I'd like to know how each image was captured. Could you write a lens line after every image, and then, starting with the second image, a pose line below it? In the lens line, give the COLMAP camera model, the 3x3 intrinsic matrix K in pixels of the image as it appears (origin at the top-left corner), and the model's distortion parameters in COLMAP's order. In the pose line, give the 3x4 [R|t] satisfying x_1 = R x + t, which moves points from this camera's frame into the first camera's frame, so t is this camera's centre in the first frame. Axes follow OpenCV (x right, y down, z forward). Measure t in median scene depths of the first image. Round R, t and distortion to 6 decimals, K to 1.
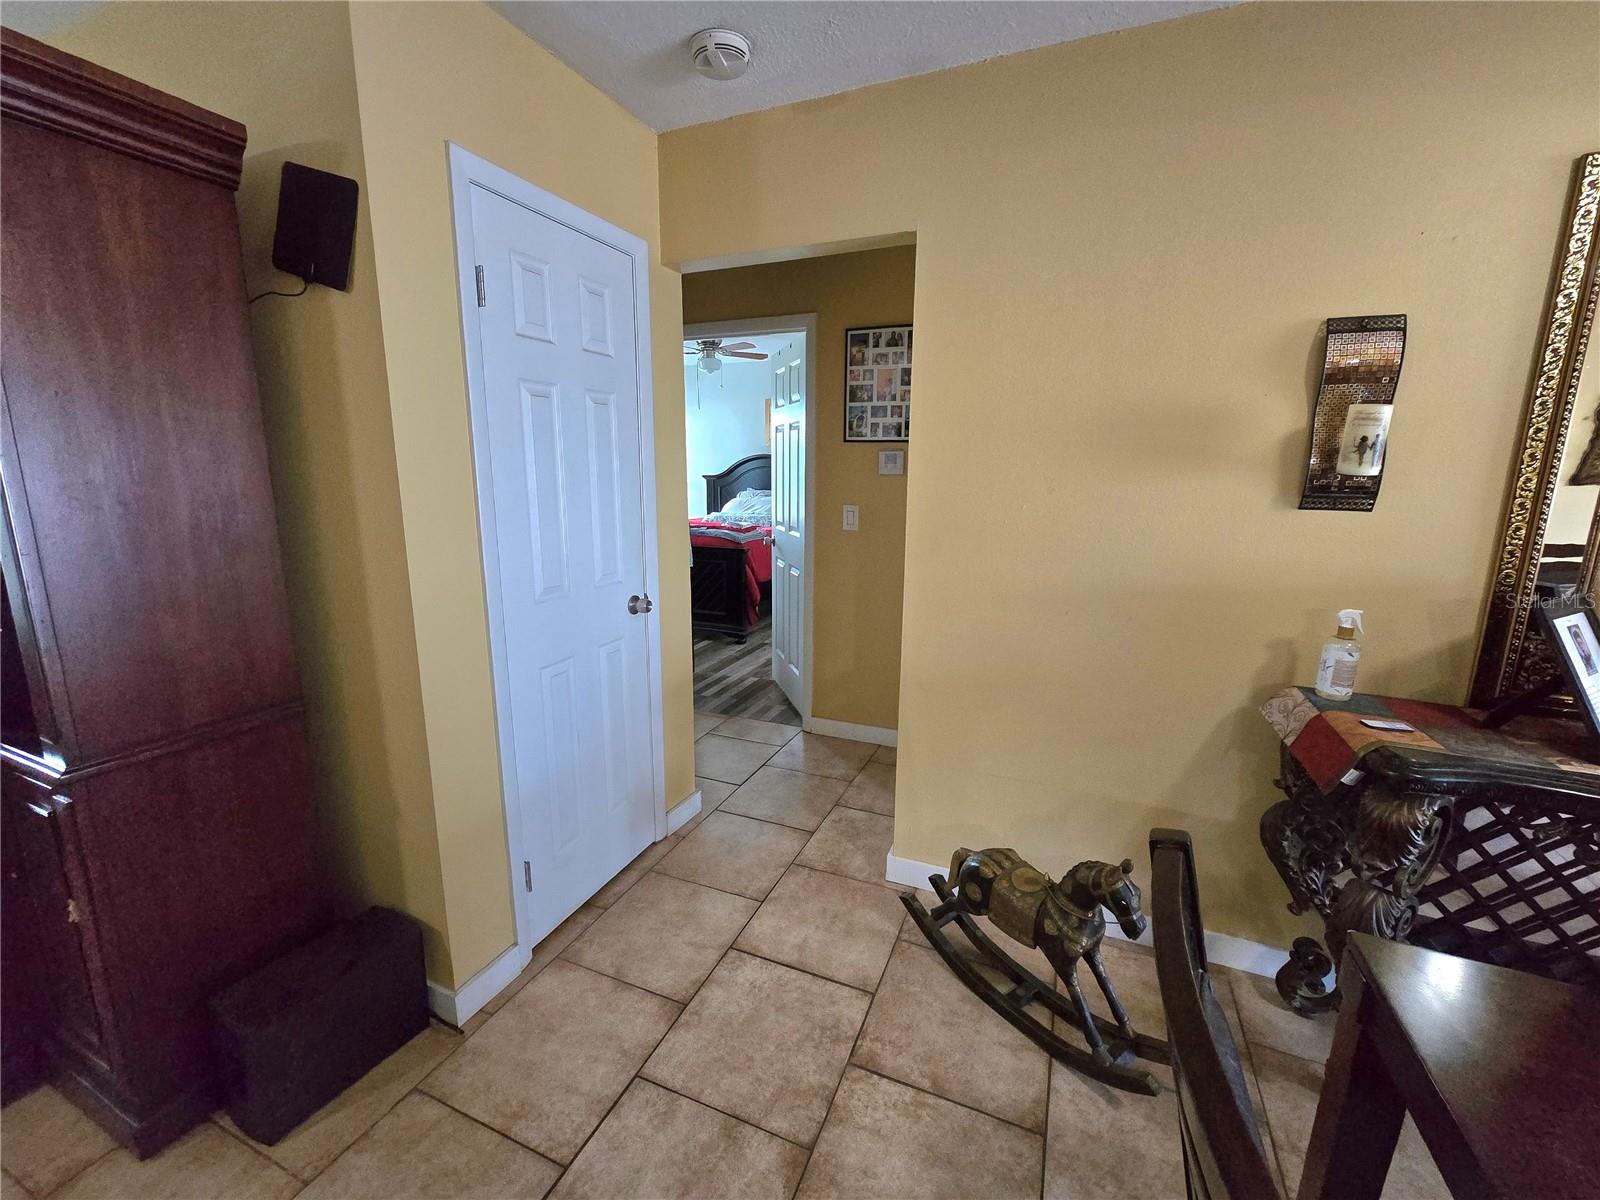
lens RADIAL K [[660.6, 0, 800.8], [0, 660.6, 597.9], [0, 0, 1]] dist [0.001077, -0.001489]
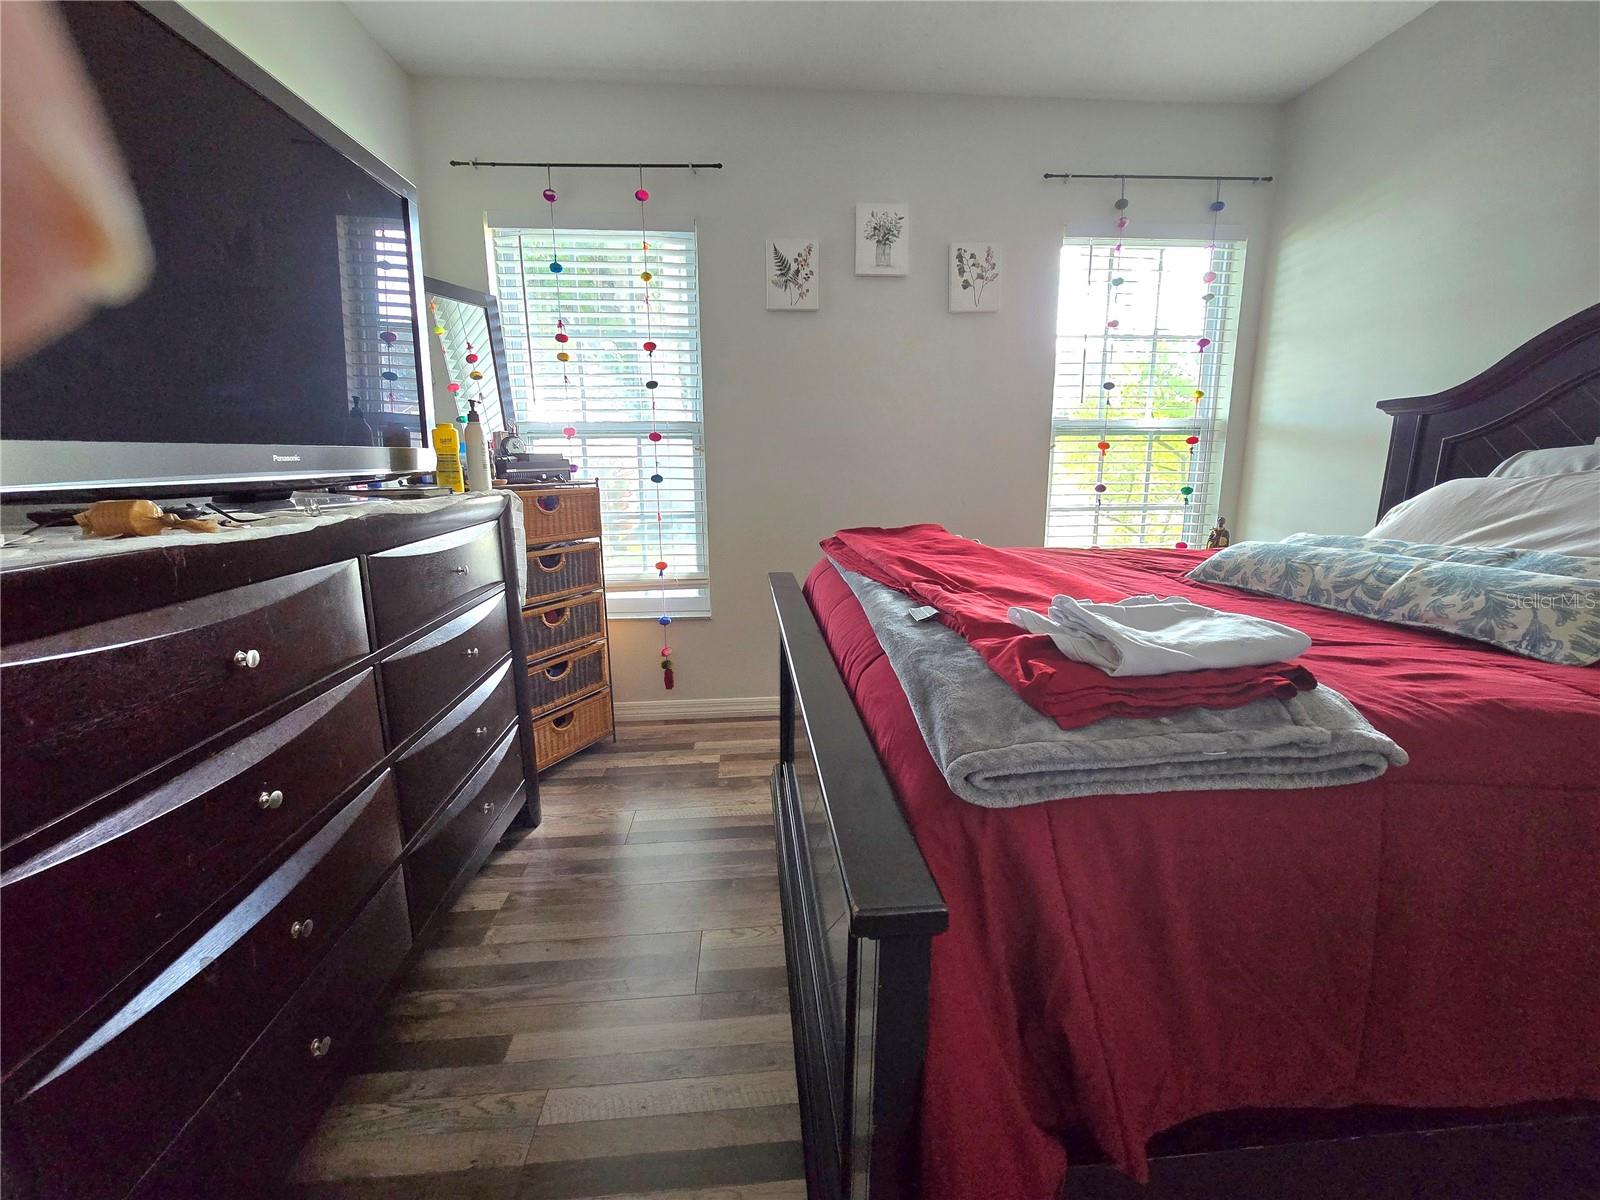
lens RADIAL K [[660.6, 0, 803.3], [0, 660.6, 588.5], [0, 0, 1]] dist [0.001077, -0.001489]
pose [[0.476025, 0.166372, -0.863551, -0.008071], [-0.161918, 0.981736, 0.099886, -0.107951], [0.864397, 0.092276, 0.494269, 0.740608]]
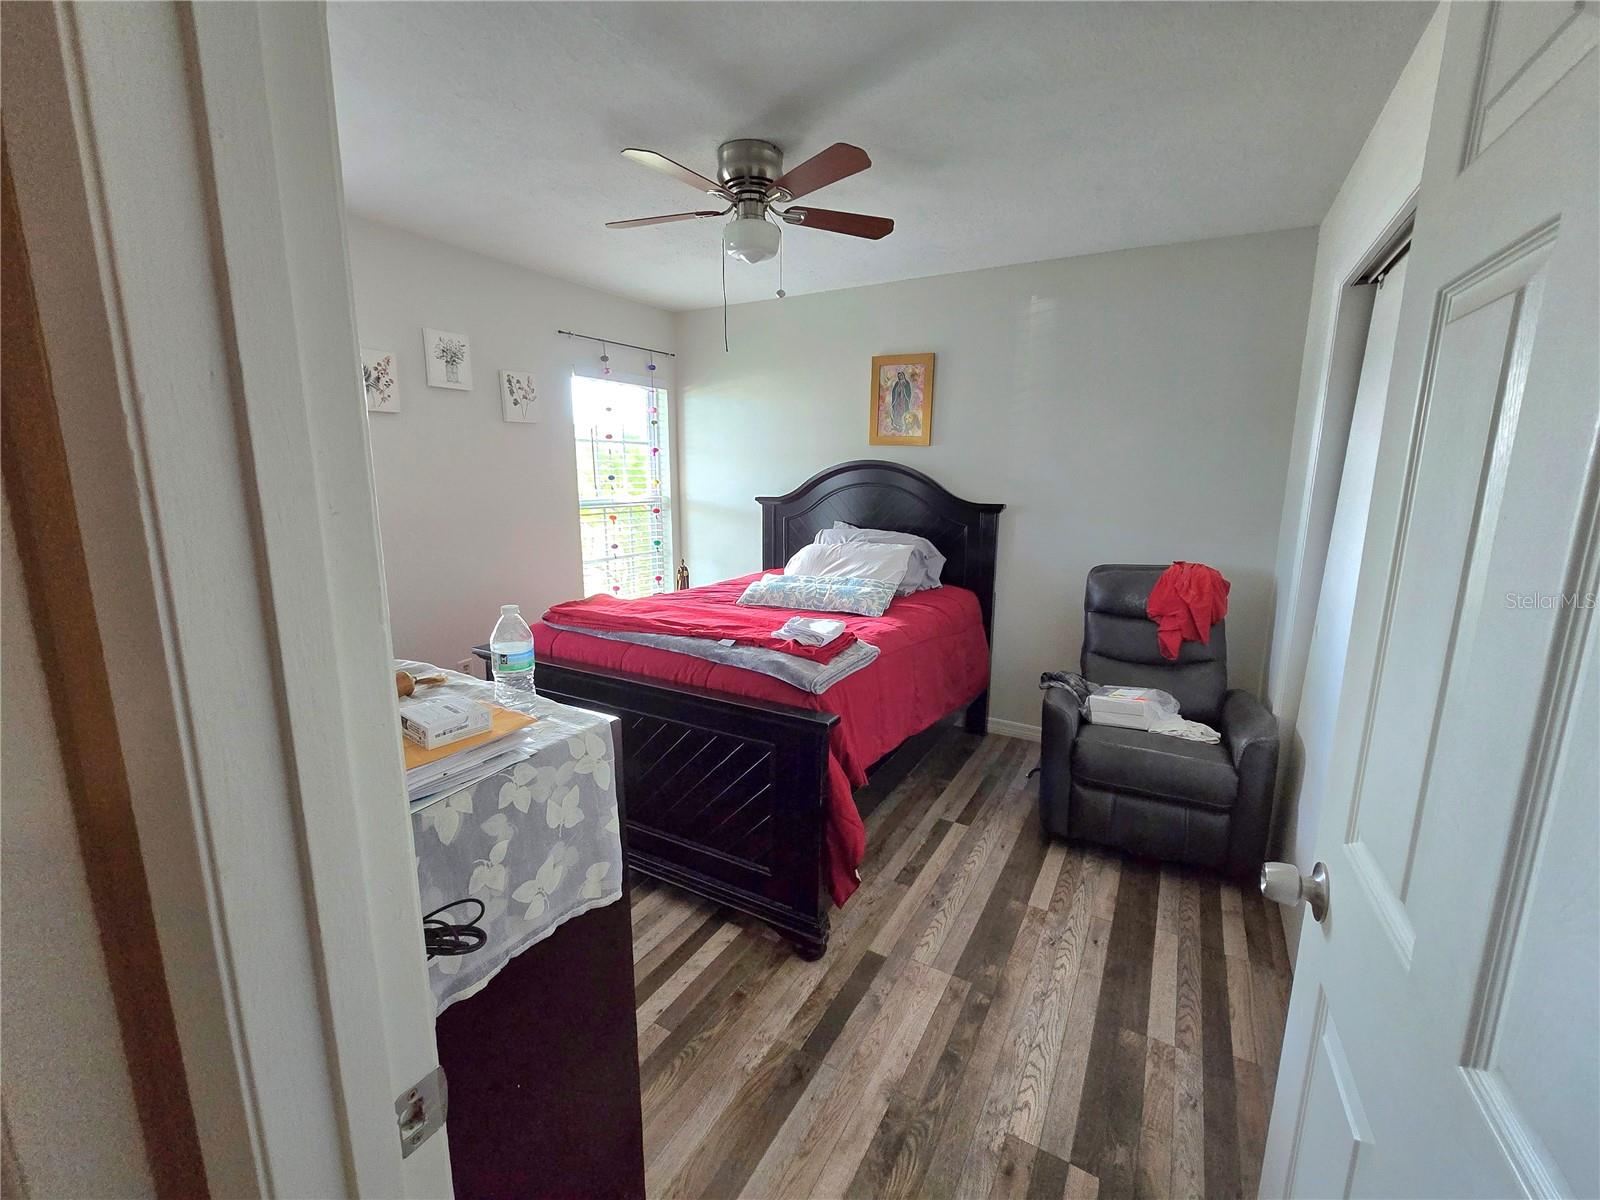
lens RADIAL K [[660.6, 0, 801.4], [0, 660.6, 600.5], [0, 0, 1]] dist [0.001077, -0.001489]
pose [[0.992046, 0.025862, -0.123190, -0.045127], [-0.026212, 0.999656, -0.001225, -0.113256], [0.123116, 0.004444, 0.992382, 0.516267]]
